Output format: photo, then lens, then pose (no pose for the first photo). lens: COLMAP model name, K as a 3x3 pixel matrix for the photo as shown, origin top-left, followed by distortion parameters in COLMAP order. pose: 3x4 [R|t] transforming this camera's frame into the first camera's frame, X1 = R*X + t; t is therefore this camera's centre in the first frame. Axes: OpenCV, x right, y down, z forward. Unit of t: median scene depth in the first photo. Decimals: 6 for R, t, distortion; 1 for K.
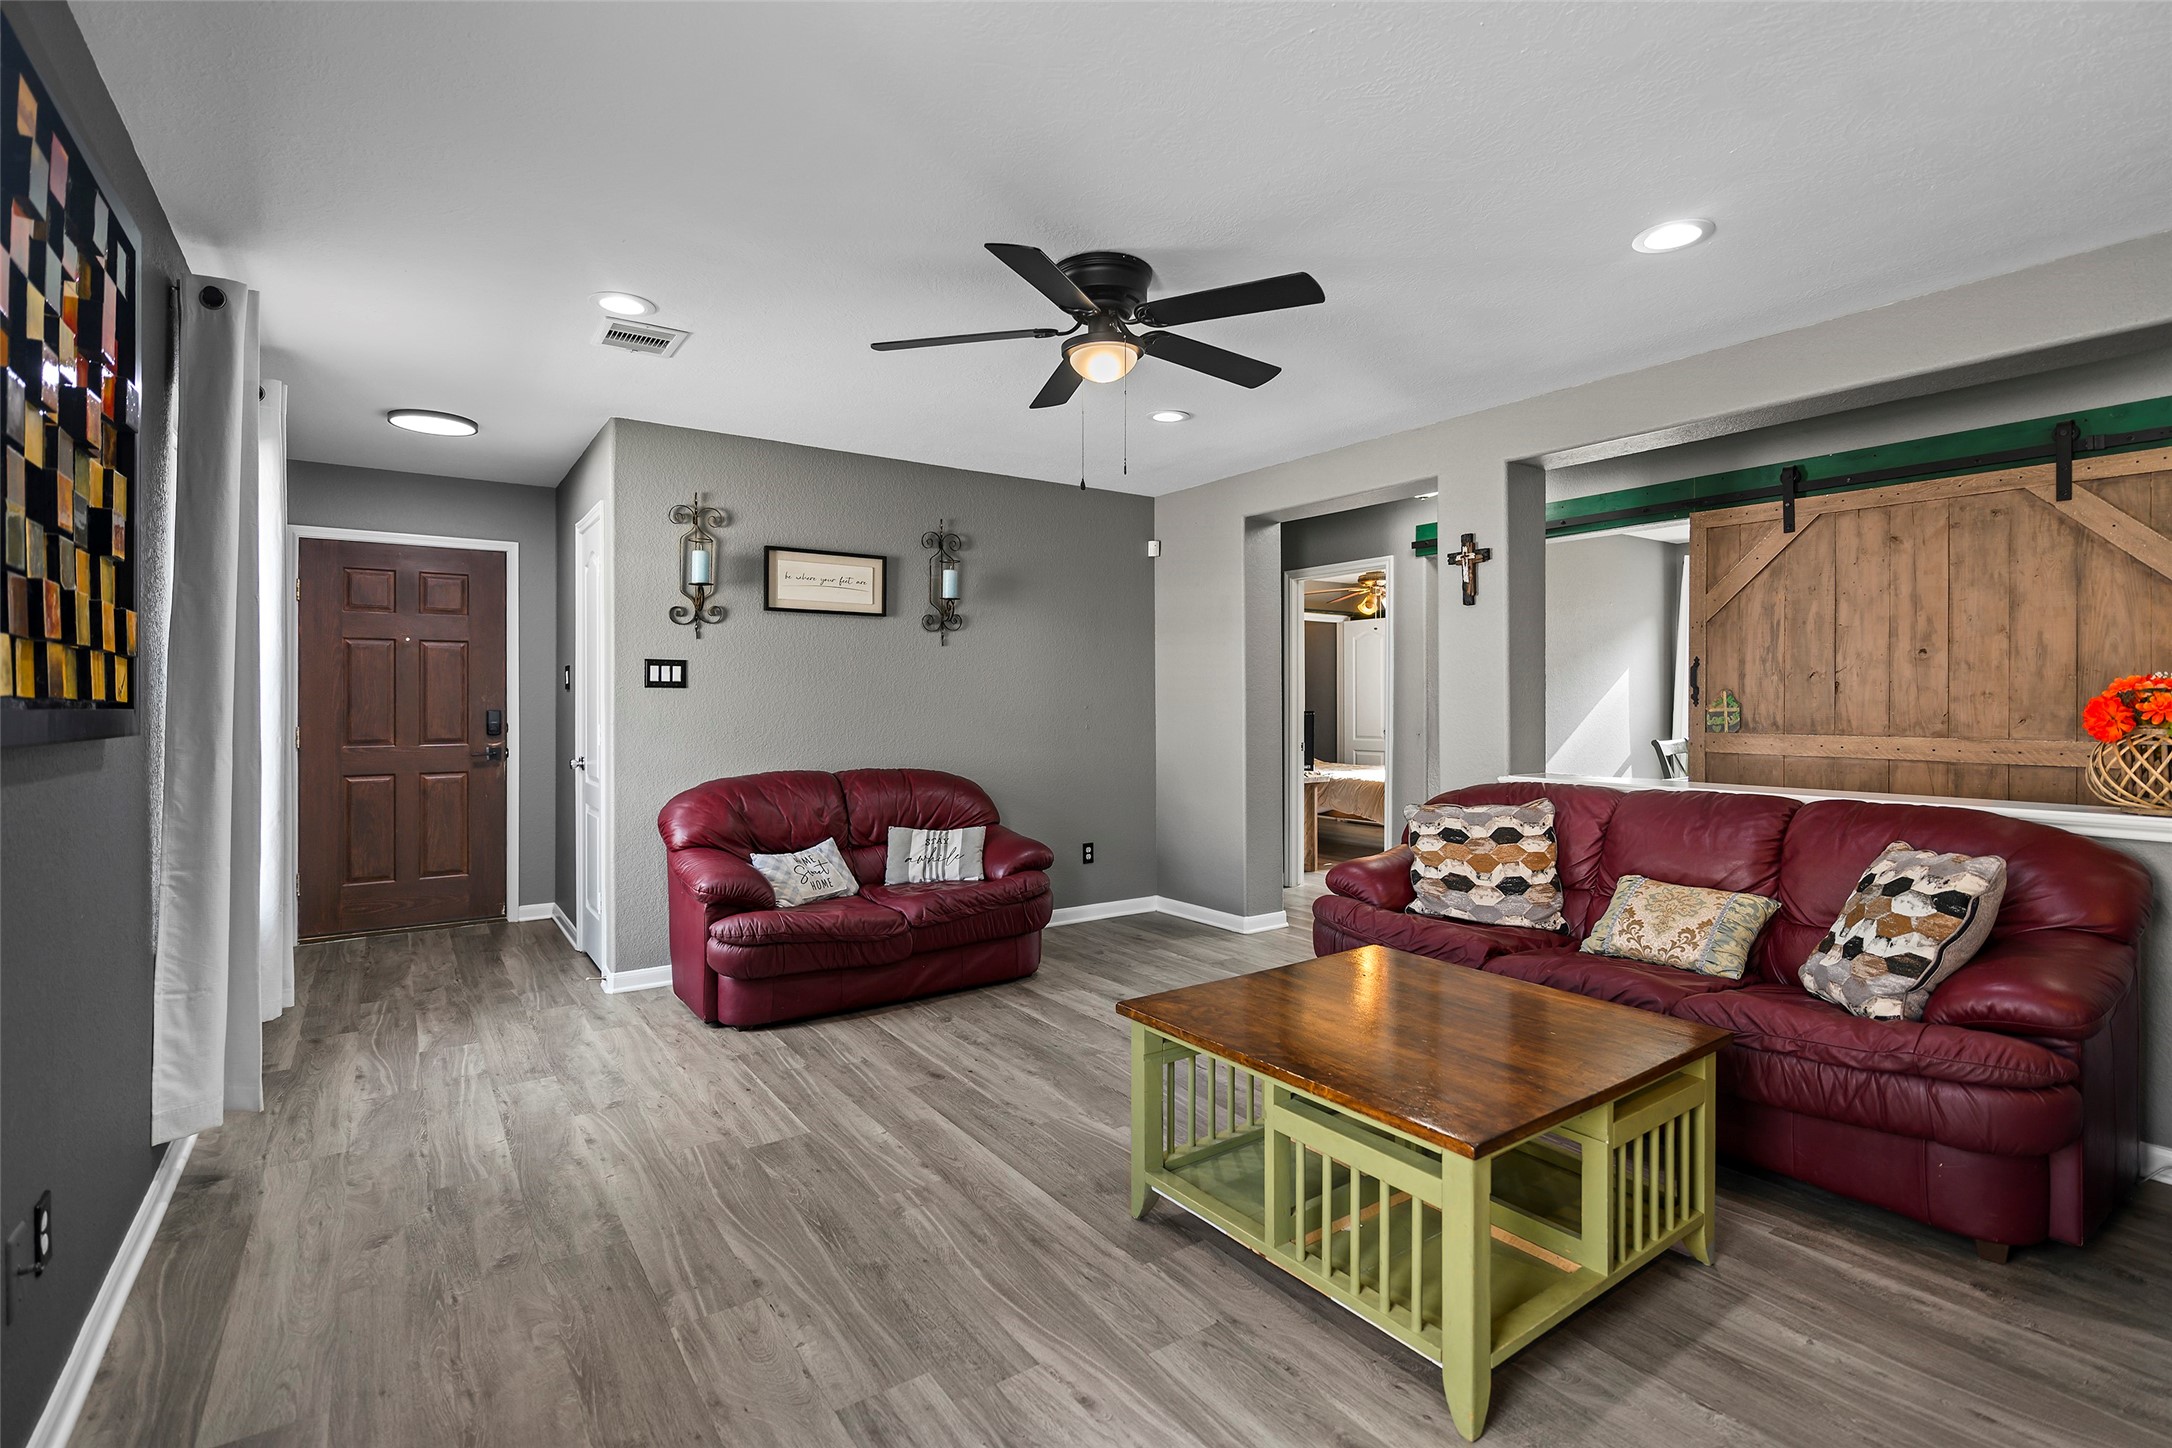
lens RADIAL K [[1006.6, 0, 1077.3], [0, 1006.6, 693.7], [0, 0, 1]] dist [-0.002311, -0.000220]
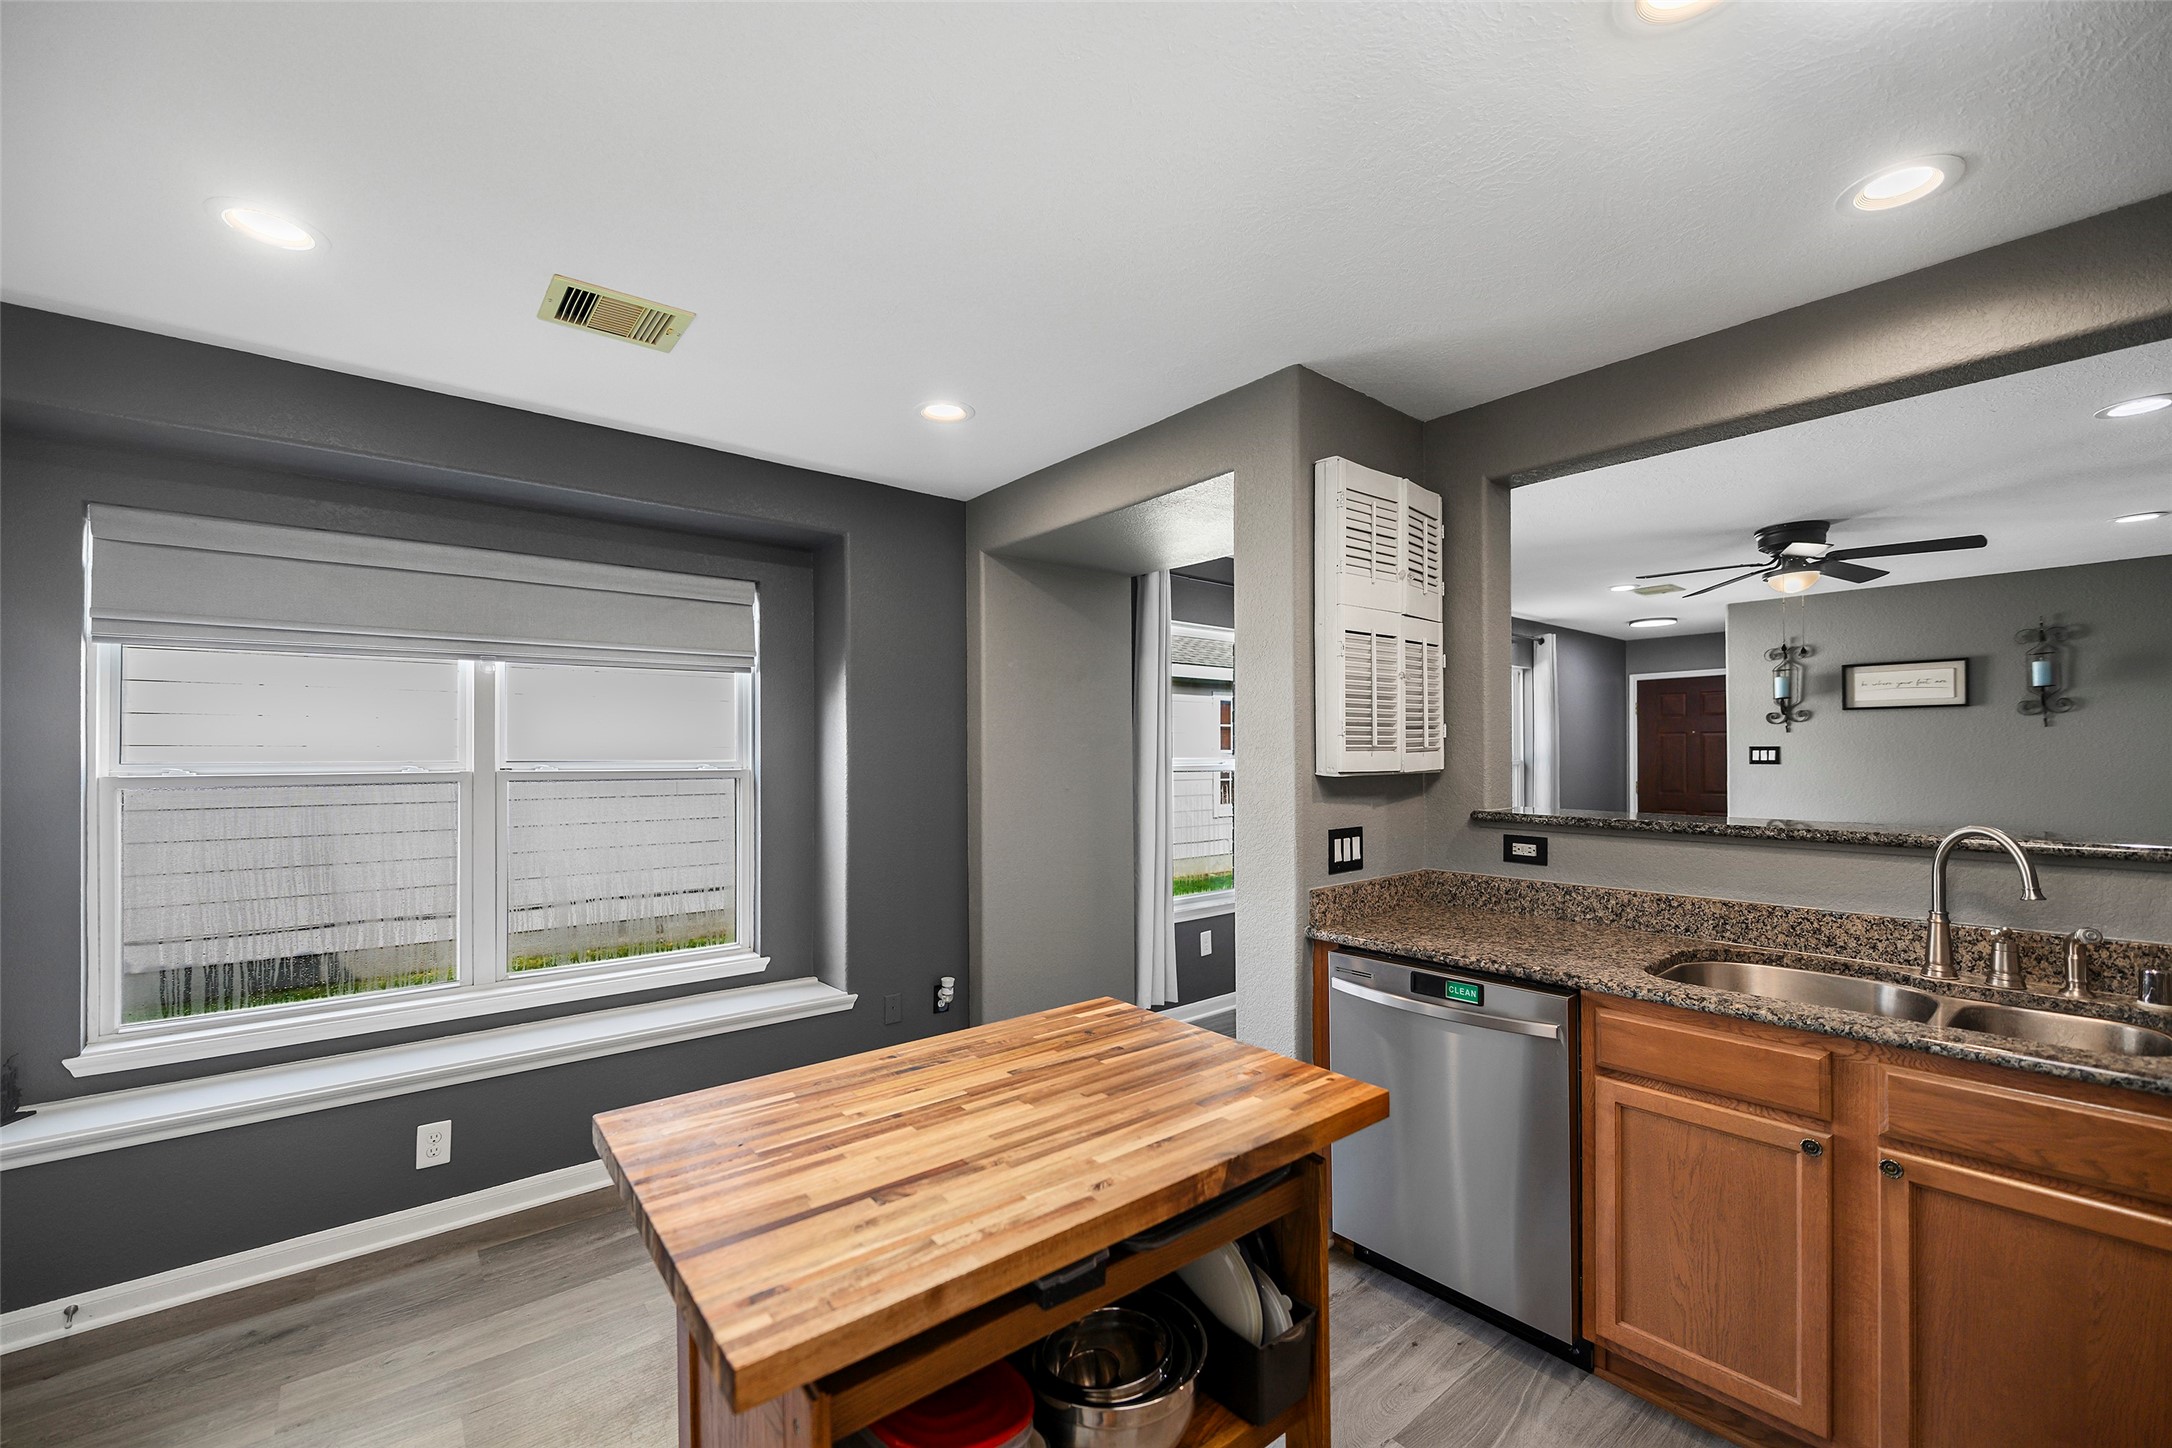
lens RADIAL K [[888.6, 0, 1084.5], [0, 888.6, 754.3], [0, 0, 1]] dist [-0.000763, -0.000296]
pose [[0.091803, -0.001659, -0.995776, 0.952567], [0.011920, 0.999929, -0.000567, -0.035679], [0.995706, -0.011817, 0.091816, -0.219939]]
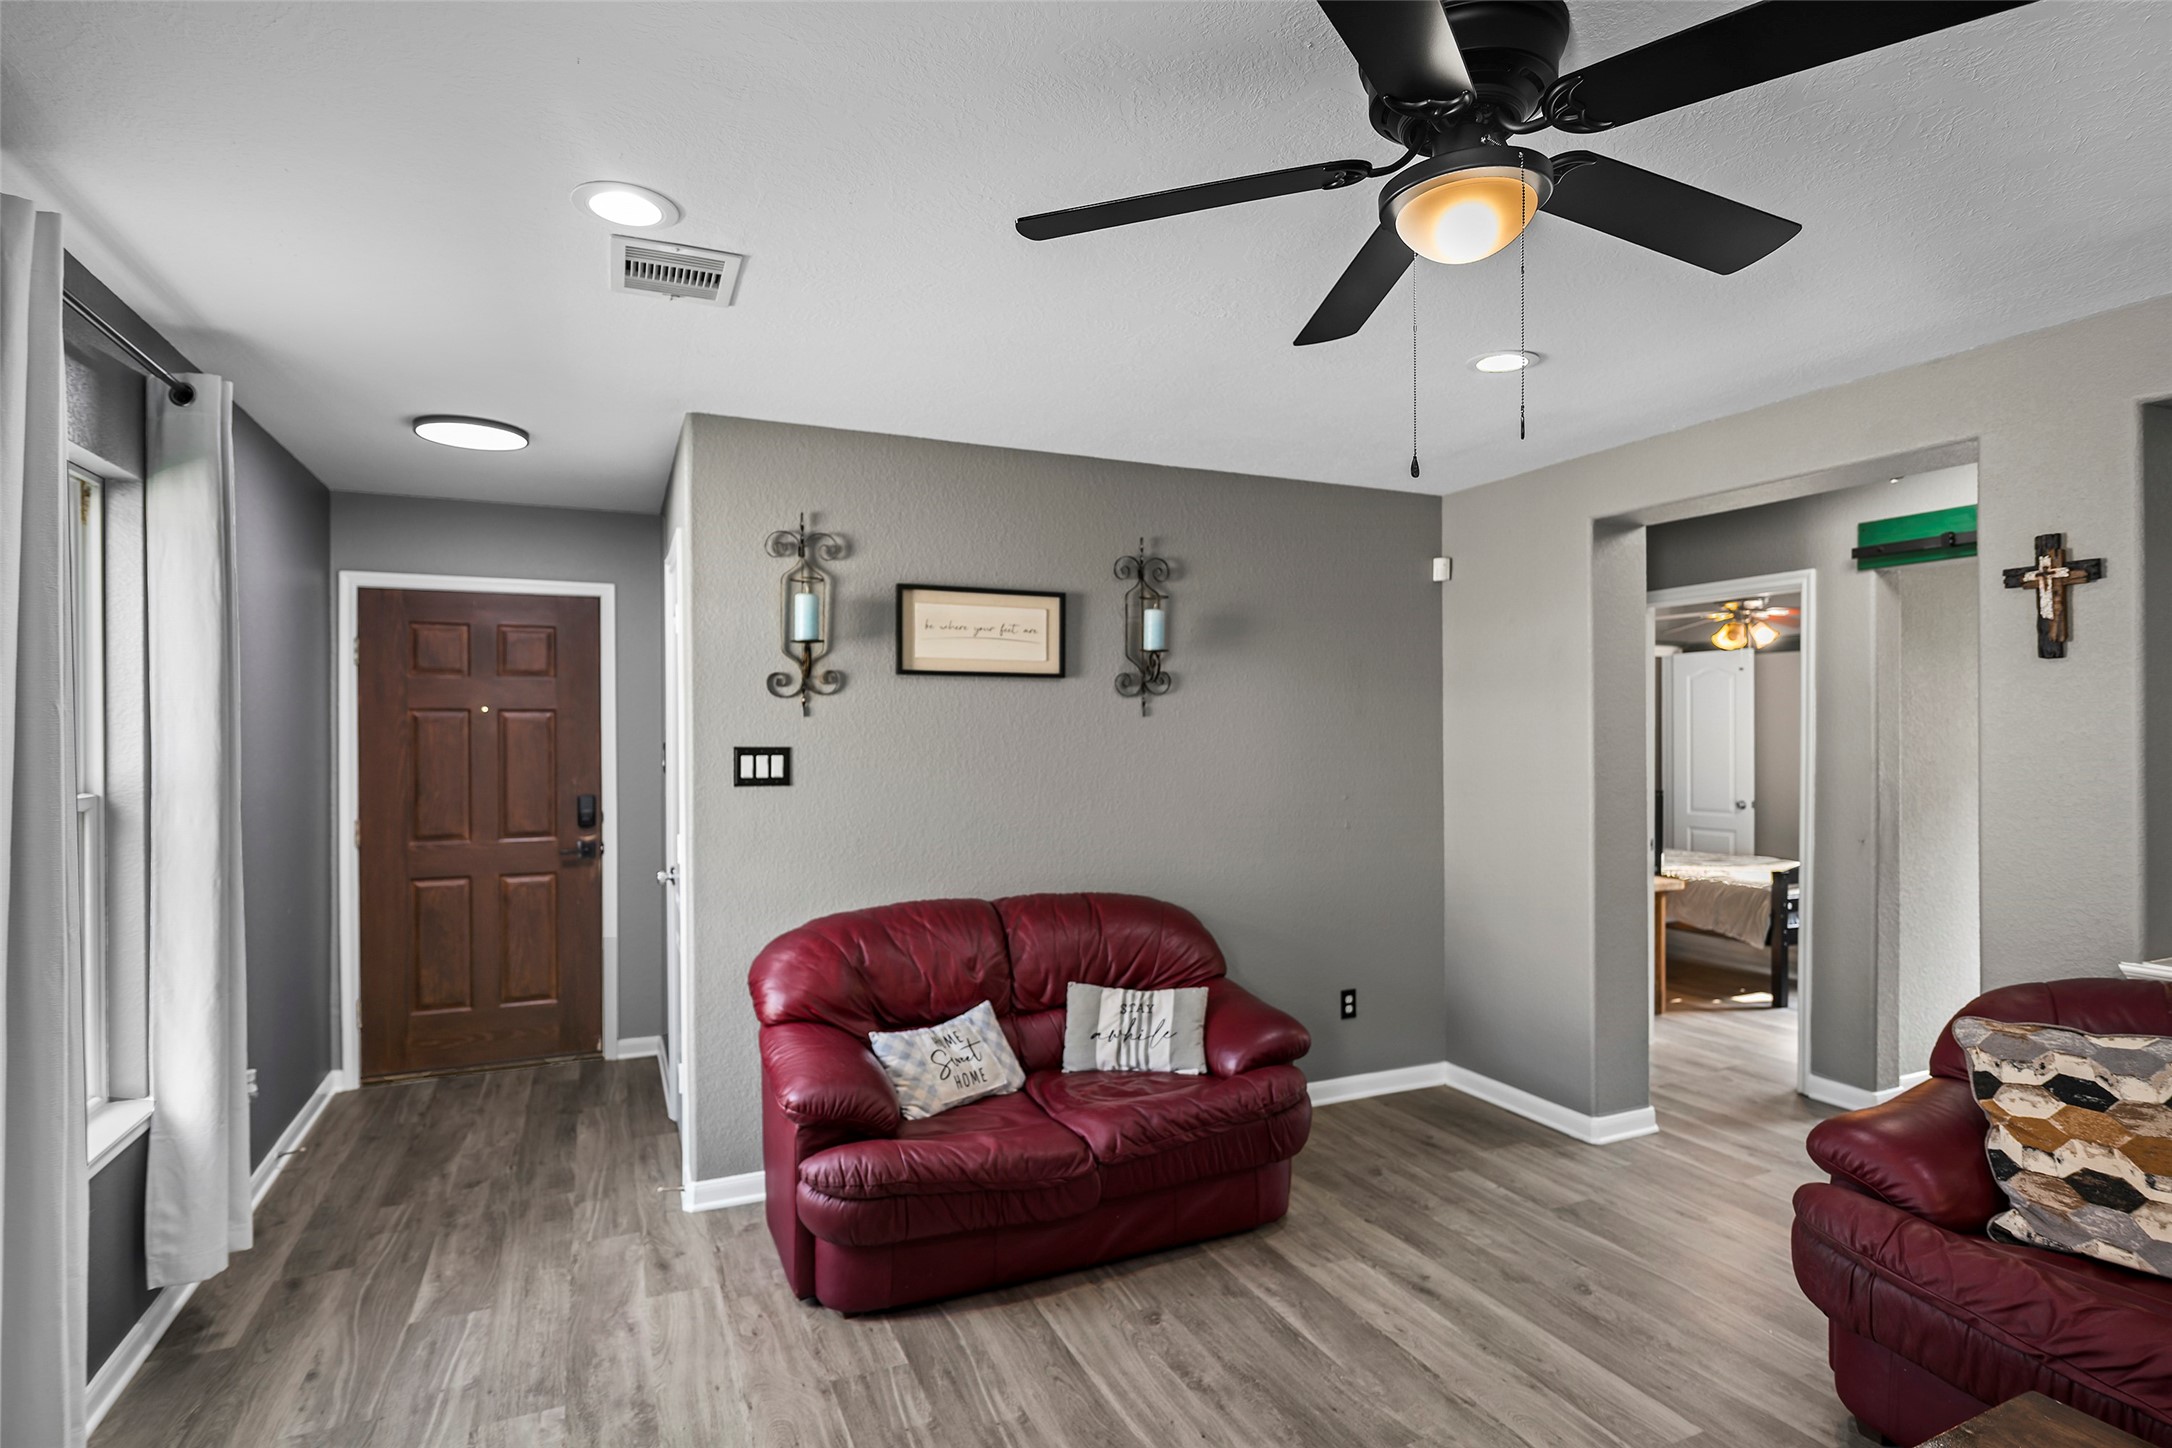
lens RADIAL K [[1095.0, 0, 1084.5], [0, 1095.0, 735.0], [0, 0, 1]] dist [-0.003352, -0.001007]
pose [[0.983173, -0.000696, -0.182677, -0.042033], [0.002714, 0.999938, 0.010795, -0.053320], [0.182658, -0.011110, 0.983114, 0.288929]]
